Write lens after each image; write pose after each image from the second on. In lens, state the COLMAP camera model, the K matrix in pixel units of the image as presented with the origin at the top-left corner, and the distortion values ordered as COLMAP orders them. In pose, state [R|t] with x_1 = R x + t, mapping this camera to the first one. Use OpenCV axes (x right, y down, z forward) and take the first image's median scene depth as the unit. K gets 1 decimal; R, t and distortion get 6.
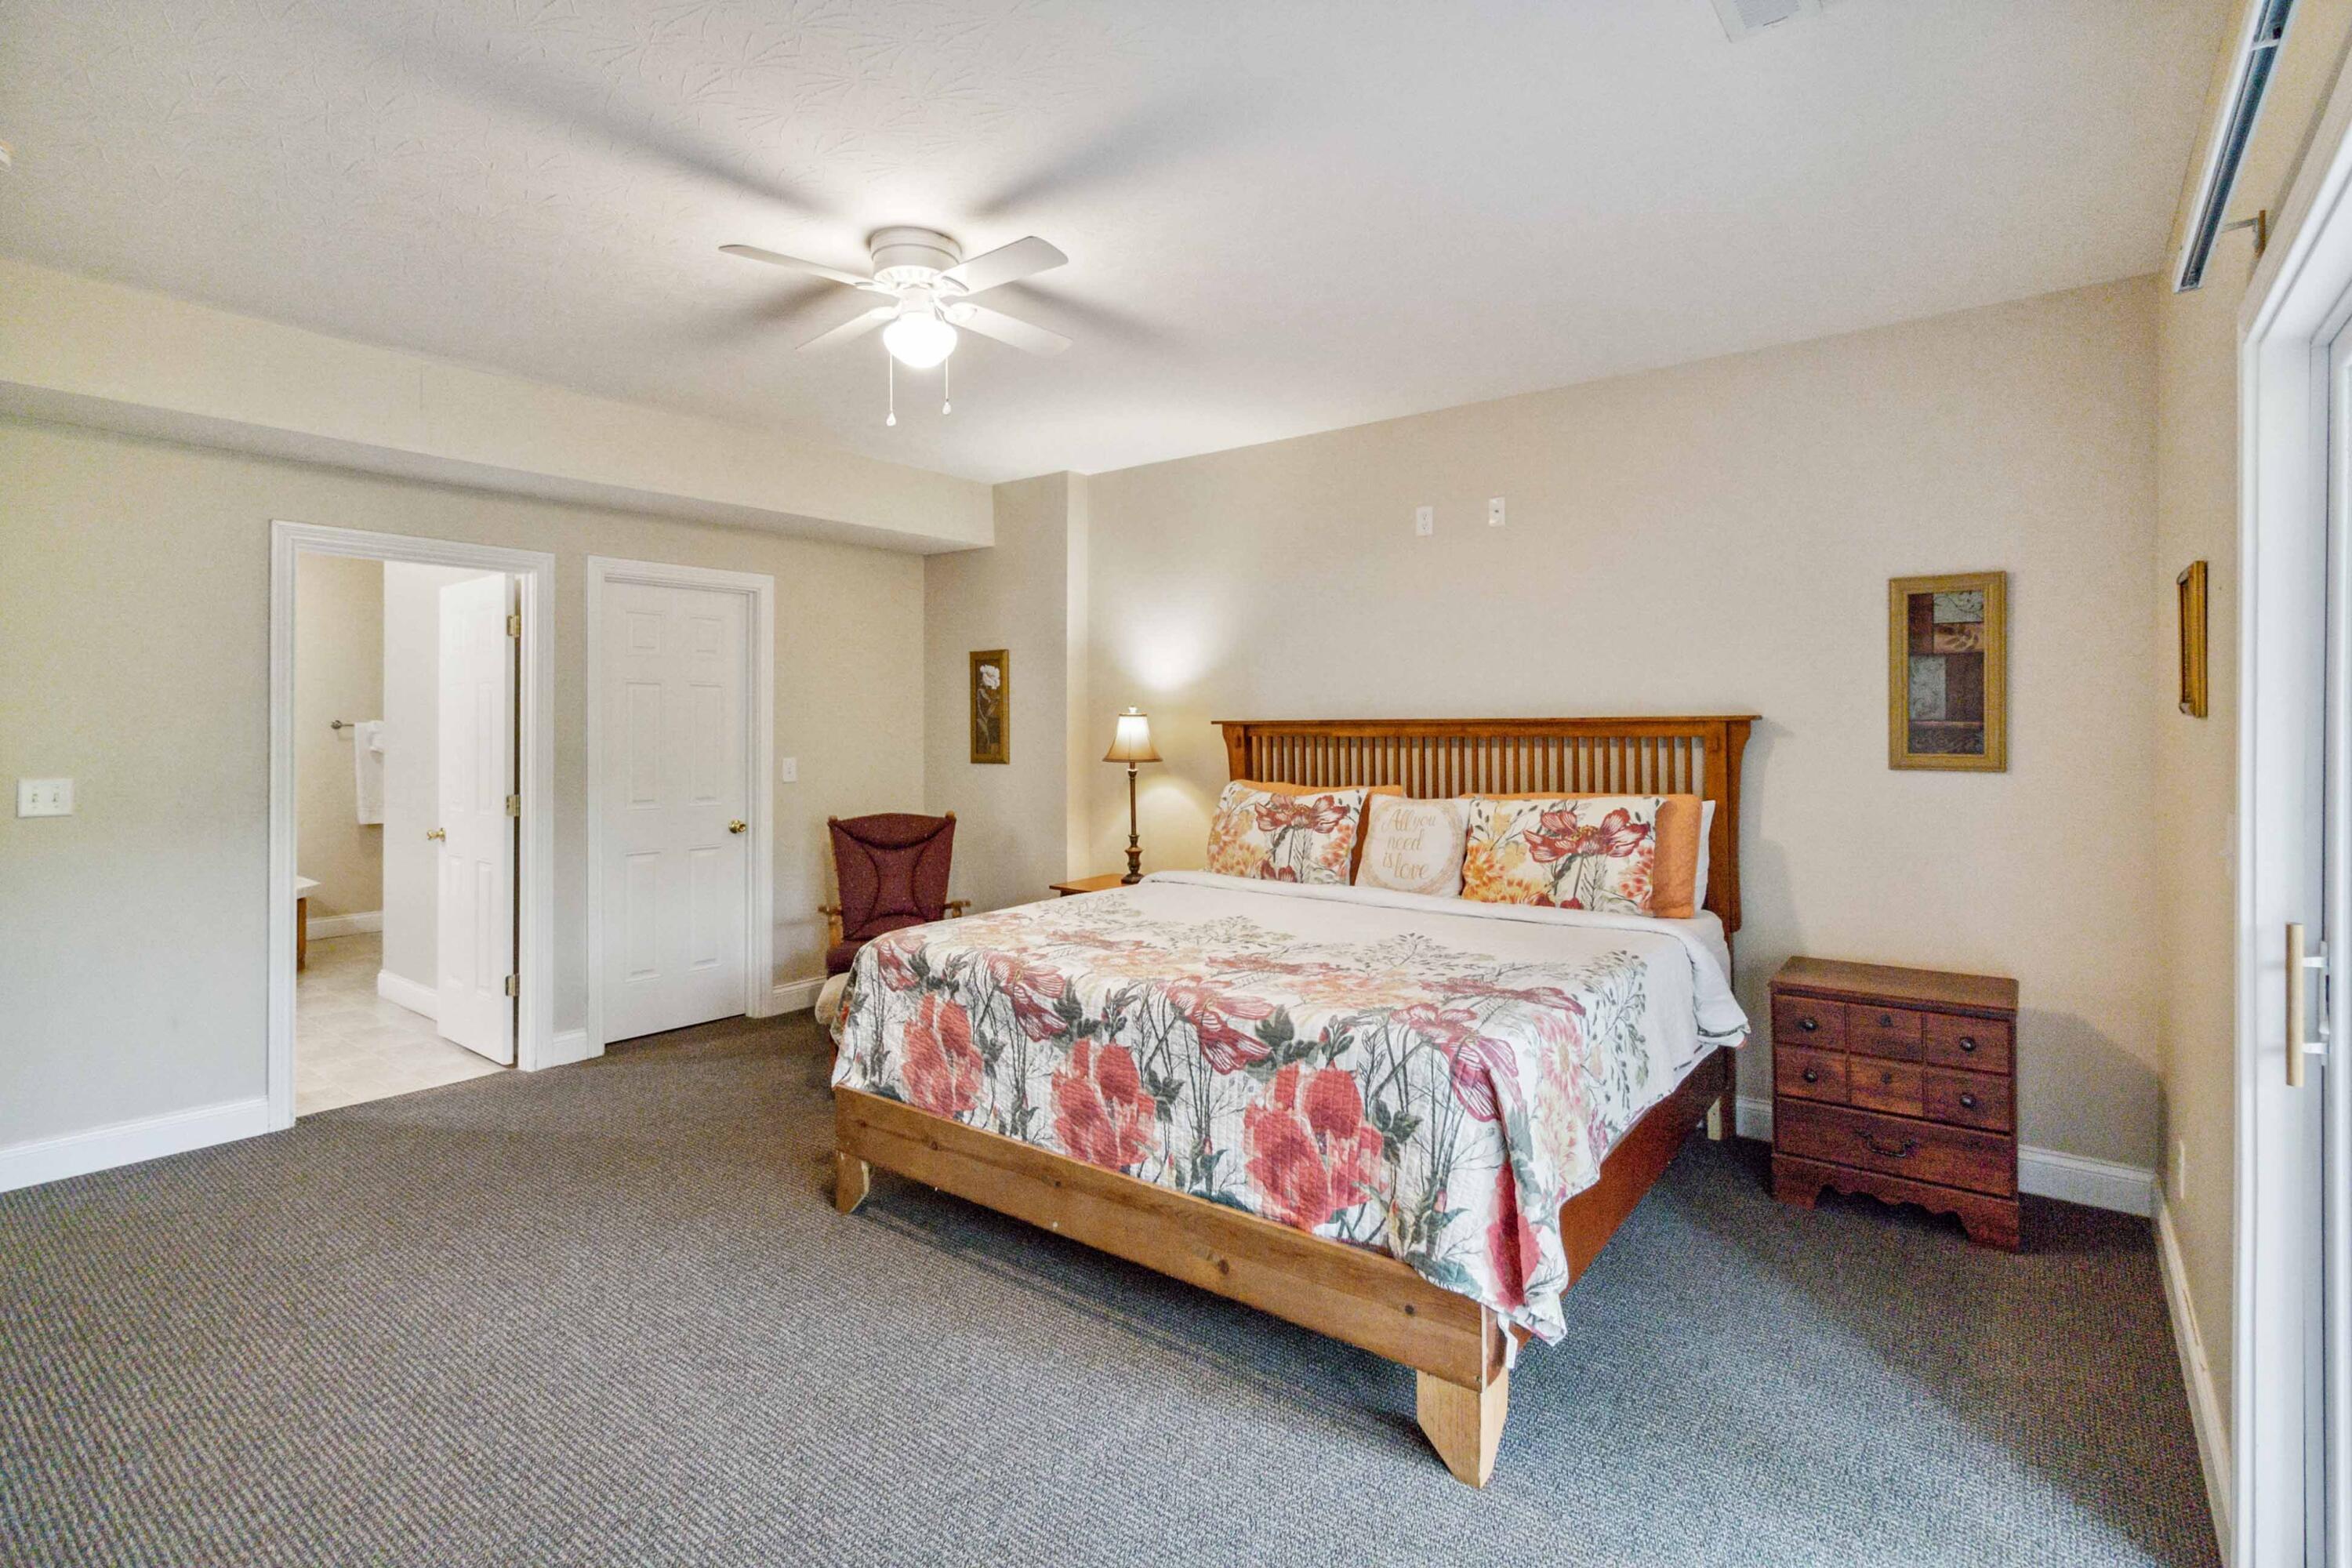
lens RADIAL K [[1090.7, 0, 1185.3], [0, 1090.7, 715.4], [0, 0, 1]] dist [-0.000217, 0.000070]
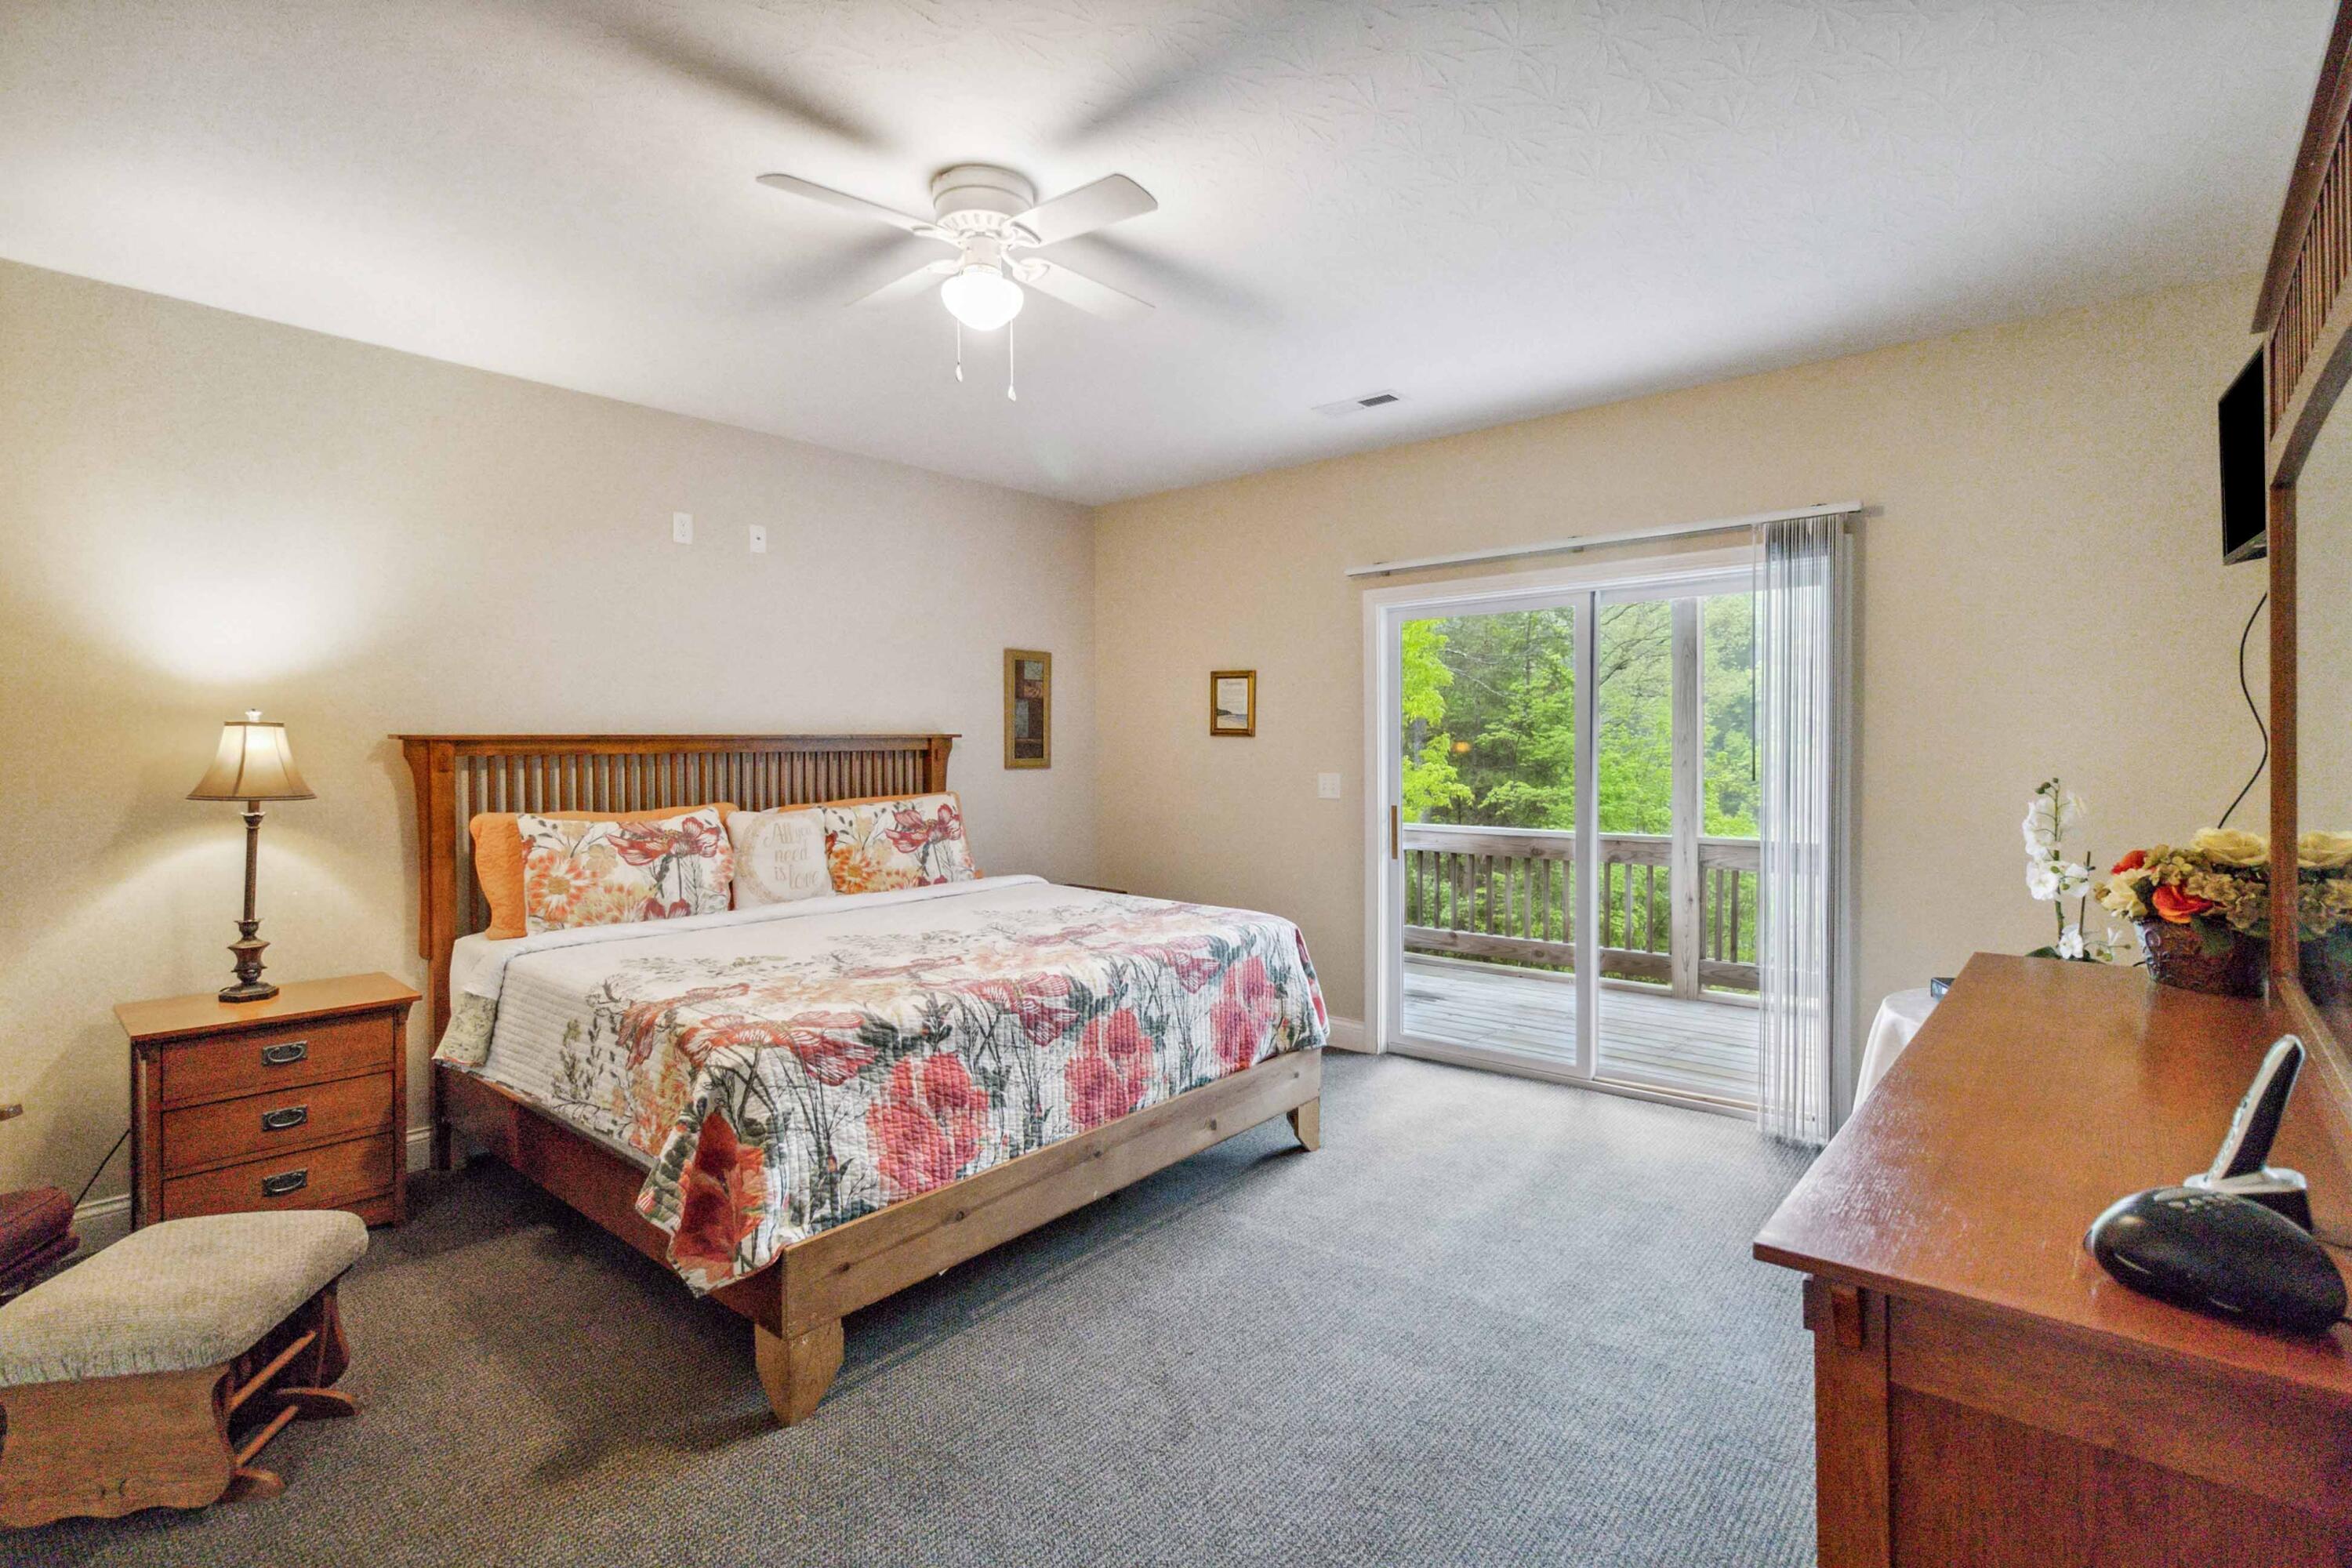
lens RADIAL K [[1112.5, 0, 1178.7], [0, 1112.5, 740.9], [0, 0, 1]] dist [-0.001023, 0.000663]
pose [[0.048928, 0.004094, 0.998794, -1.075916], [-0.006326, 0.999973, -0.003789, 0.014168], [-0.998782, -0.006133, 0.048952, 0.753943]]
